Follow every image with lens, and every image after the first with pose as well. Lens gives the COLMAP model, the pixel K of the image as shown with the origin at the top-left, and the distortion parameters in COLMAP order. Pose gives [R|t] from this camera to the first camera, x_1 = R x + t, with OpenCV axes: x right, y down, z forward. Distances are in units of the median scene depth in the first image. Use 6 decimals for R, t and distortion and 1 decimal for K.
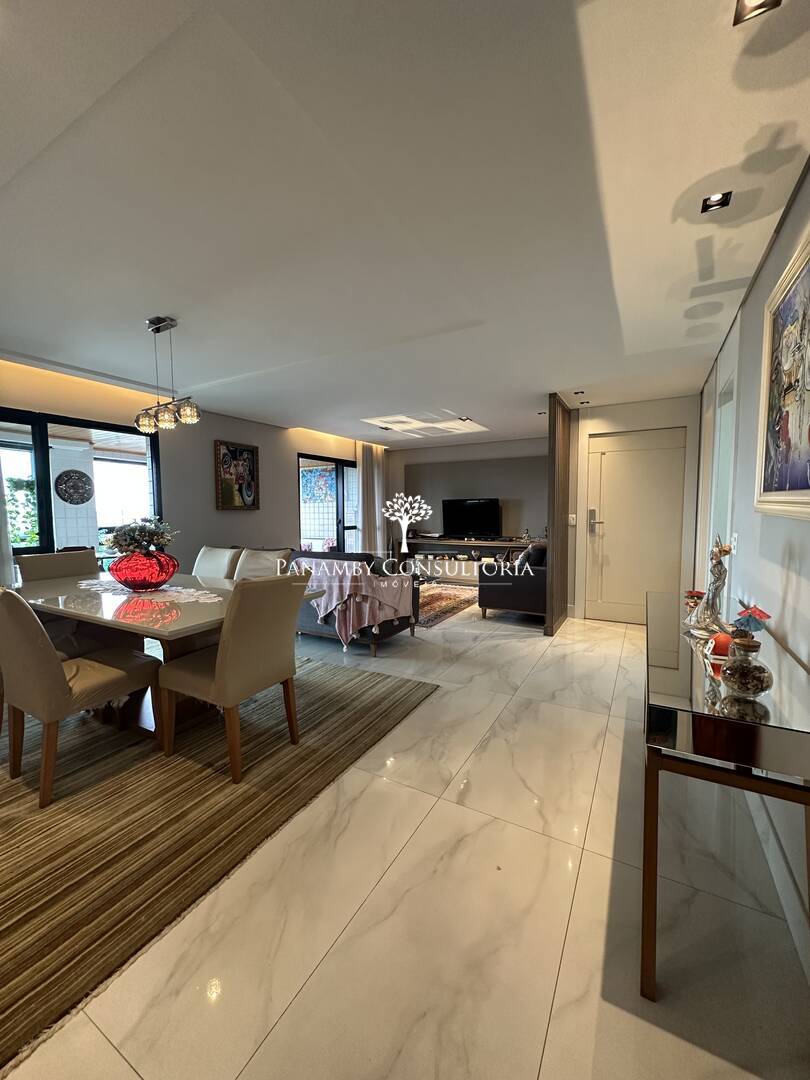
lens RADIAL K [[429.8, 0, 404.1], [0, 429.8, 540.3], [0, 0, 1]] dist [-0.002246, 0.000624]
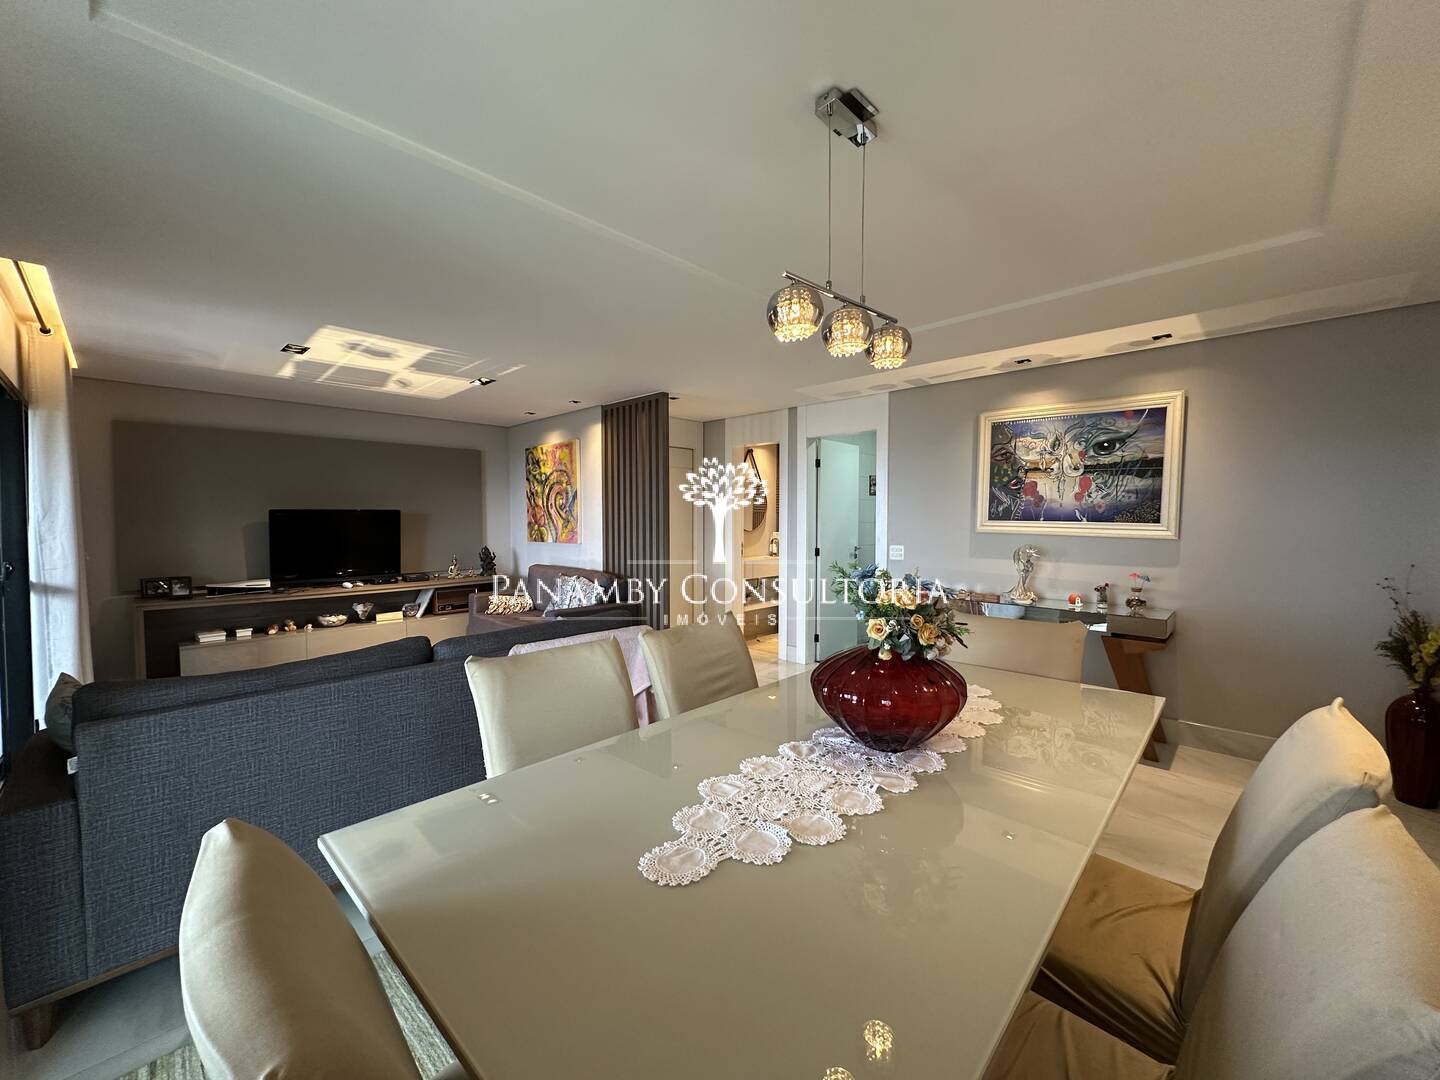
lens RADIAL K [[573.1, 0, 720.0], [0, 573.1, 539.5], [0, 0, 1]] dist [-0.002246, 0.000624]
pose [[0.248636, -0.027311, 0.968212, -0.947719], [0.069665, 0.997518, 0.010248, -0.073867], [-0.966089, 0.064902, 0.249921, 0.816404]]
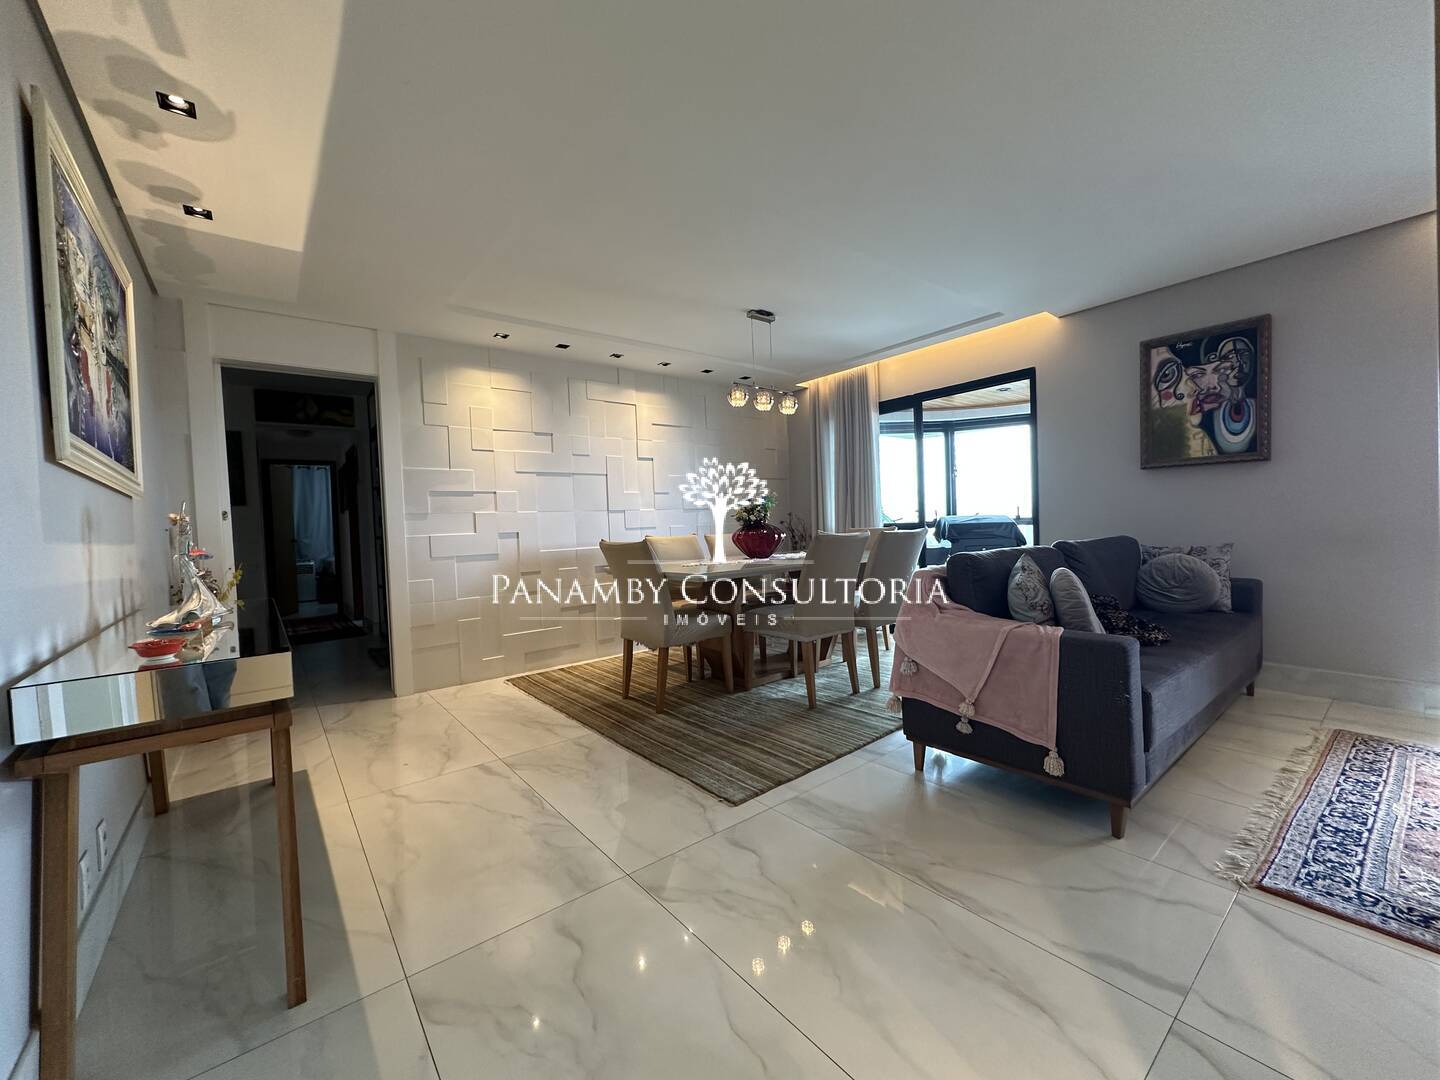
lens RADIAL K [[573.1, 0, 720.4], [0, 573.1, 540.3], [0, 0, 1]] dist [-0.002246, 0.000624]
pose [[-0.365287, 0.049383, -0.929584, 0.690336], [-0.028118, 0.997551, 0.064042, -0.019608], [0.930470, 0.049532, -0.363004, 1.185104]]
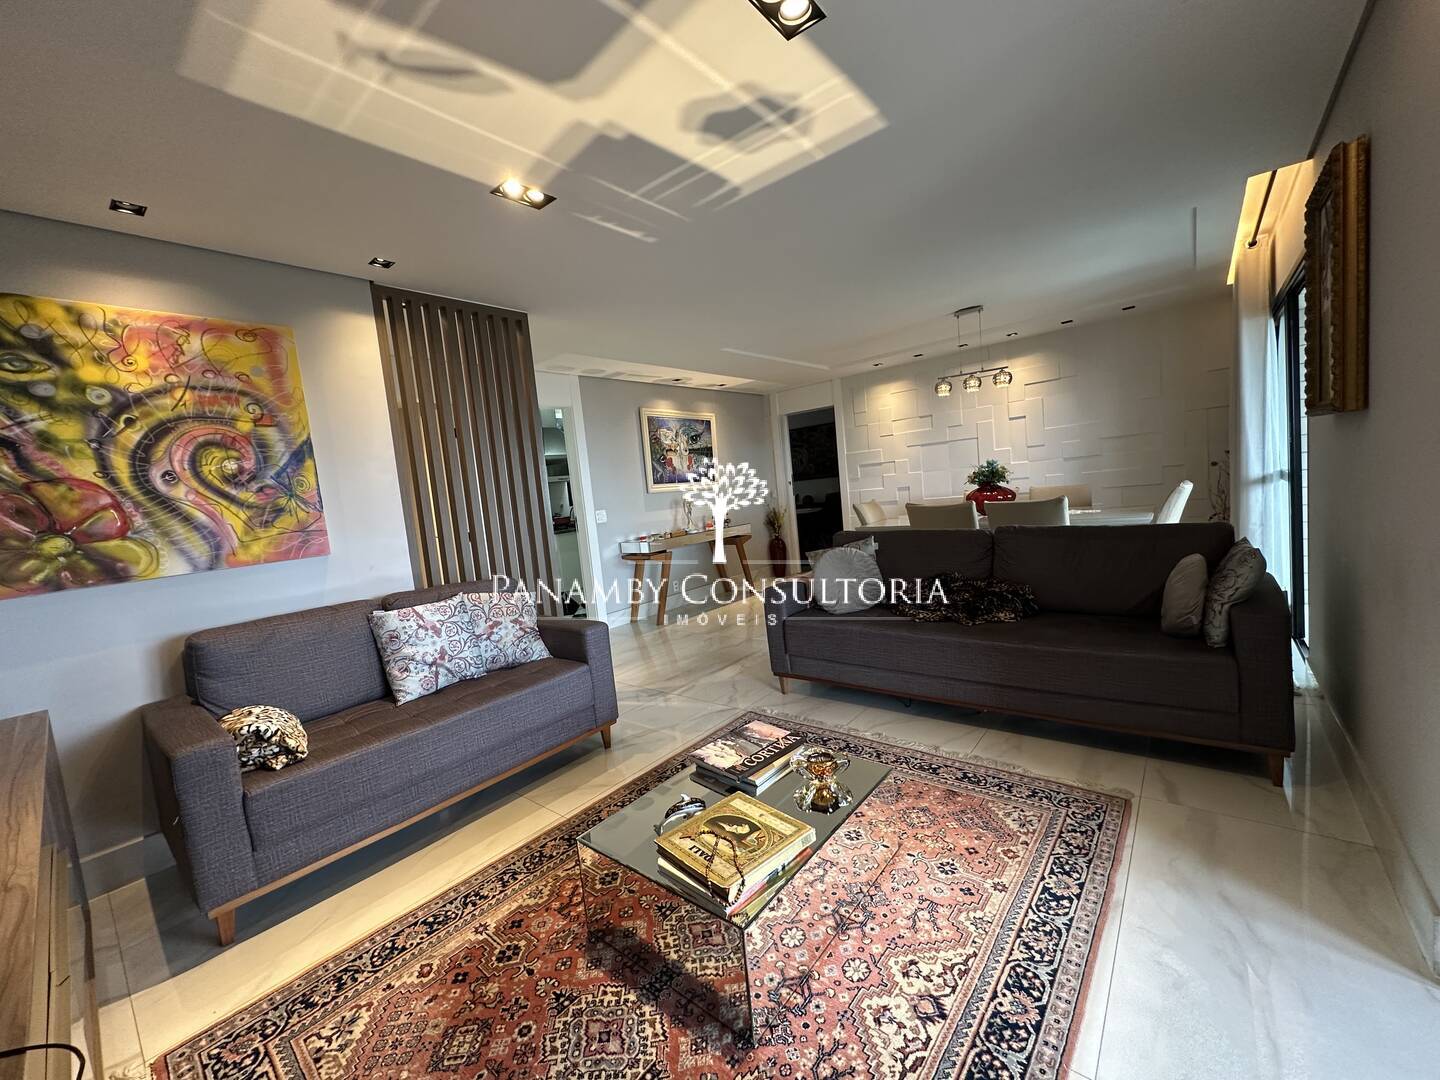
lens RADIAL K [[573.1, 0, 723.9], [0, 573.1, 544.0], [0, 0, 1]] dist [-0.002246, 0.000624]
pose [[-0.979096, 0.089131, 0.182828, -0.082193], [0.120334, 0.978520, 0.167386, -0.156081], [-0.163981, 0.185887, -0.968791, 2.353978]]
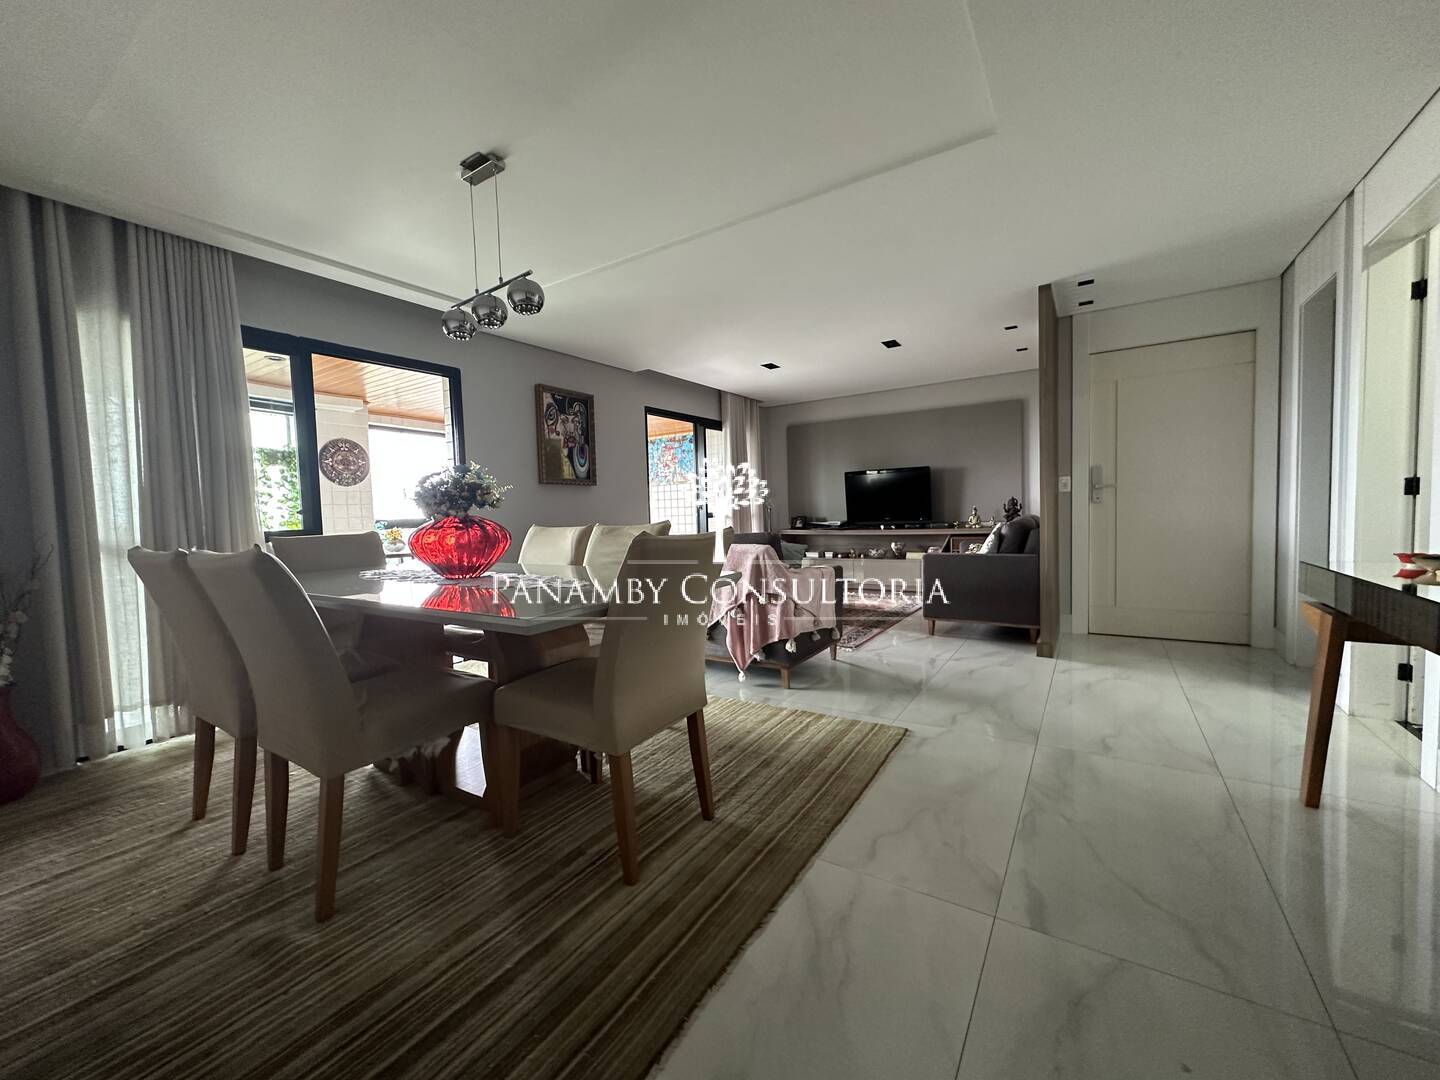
lens RADIAL K [[573.1, 0, 719.5], [0, 573.1, 541.5], [0, 0, 1]] dist [-0.002246, 0.000624]
pose [[0.997696, -0.020974, -0.064517, -0.130846], [0.019974, 0.999671, -0.016100, 0.068250], [0.064834, 0.014774, 0.997787, 0.134457]]
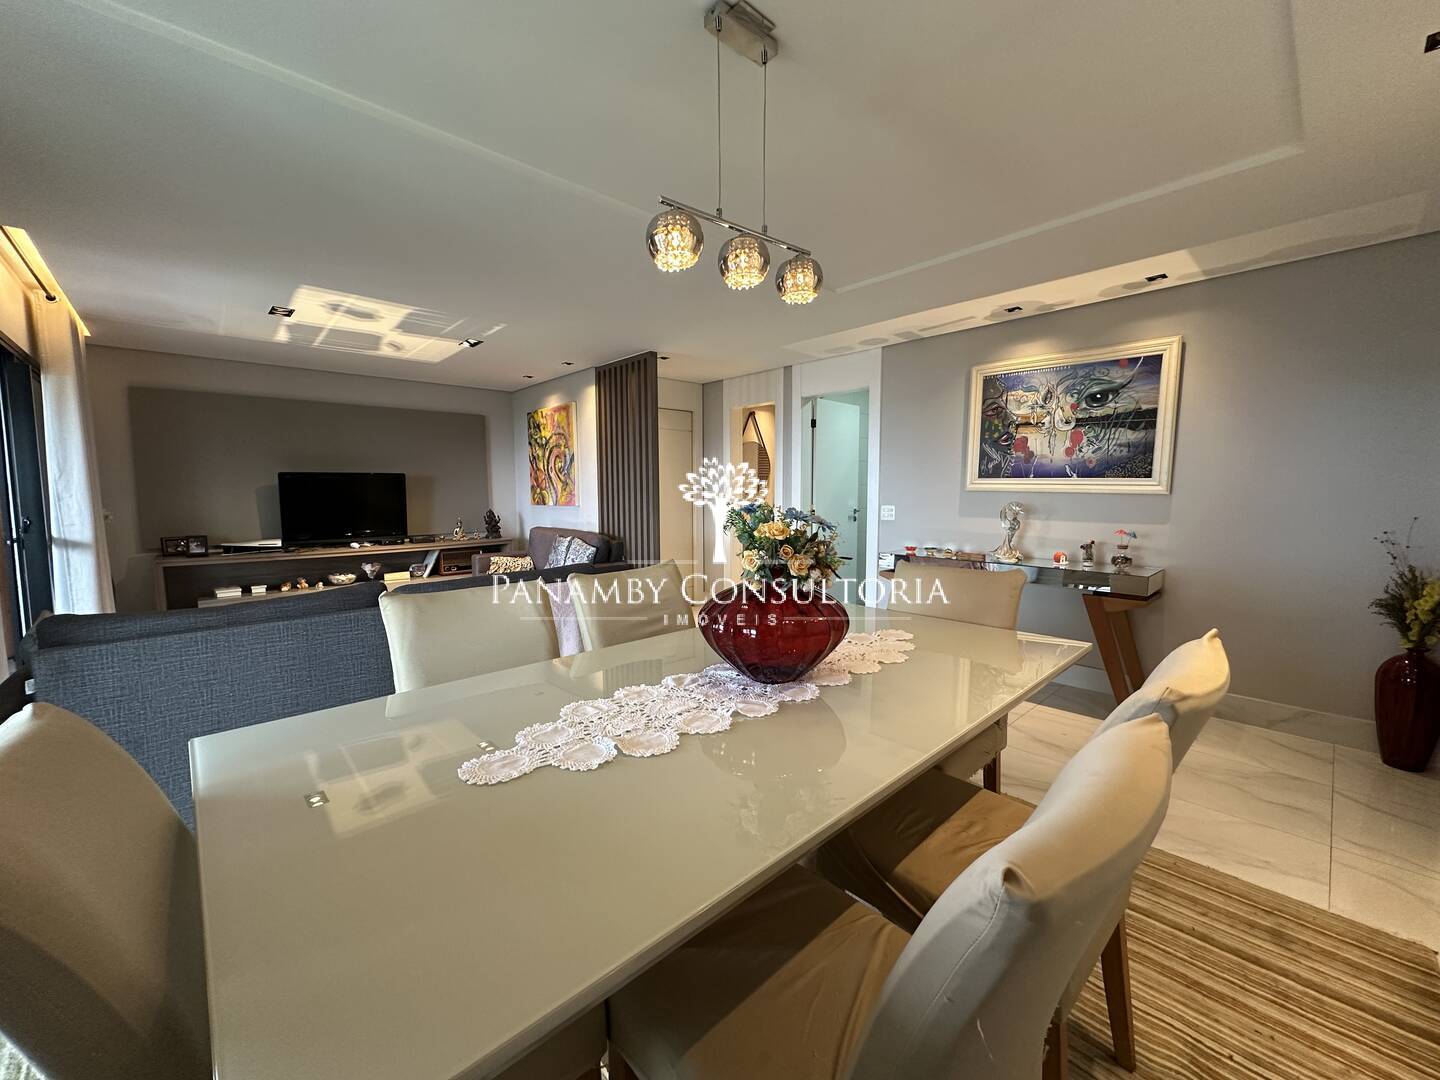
lens RADIAL K [[573.1, 0, 720.2], [0, 573.1, 539.1], [0, 0, 1]] dist [-0.002246, 0.000624]
pose [[0.303515, -0.074341, 0.949922, -0.920046], [0.071400, 0.995923, 0.055128, -0.037559], [-0.950148, 0.051092, 0.307586, 0.709133]]
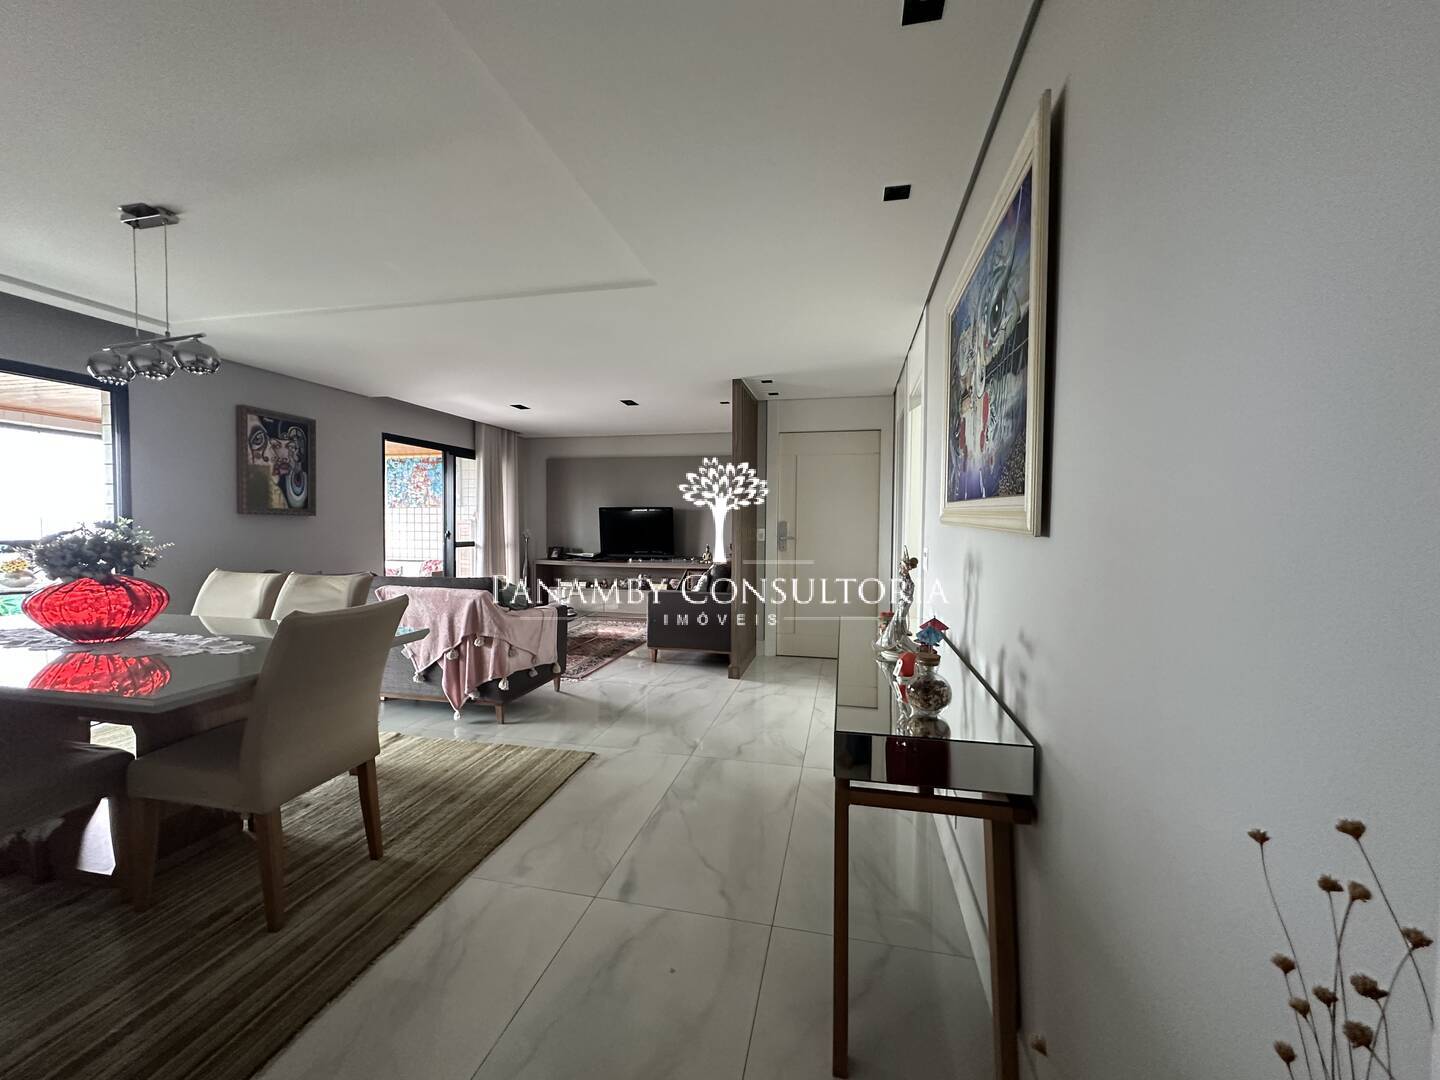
lens RADIAL K [[573.1, 0, 719.9], [0, 573.1, 540.9], [0, 0, 1]] dist [-0.002246, 0.000624]
pose [[0.956095, 0.005438, 0.293007, -0.003462], [0.006305, 0.999215, -0.039119, 0.010380], [-0.292989, 0.039249, 0.955310, -0.026665]]
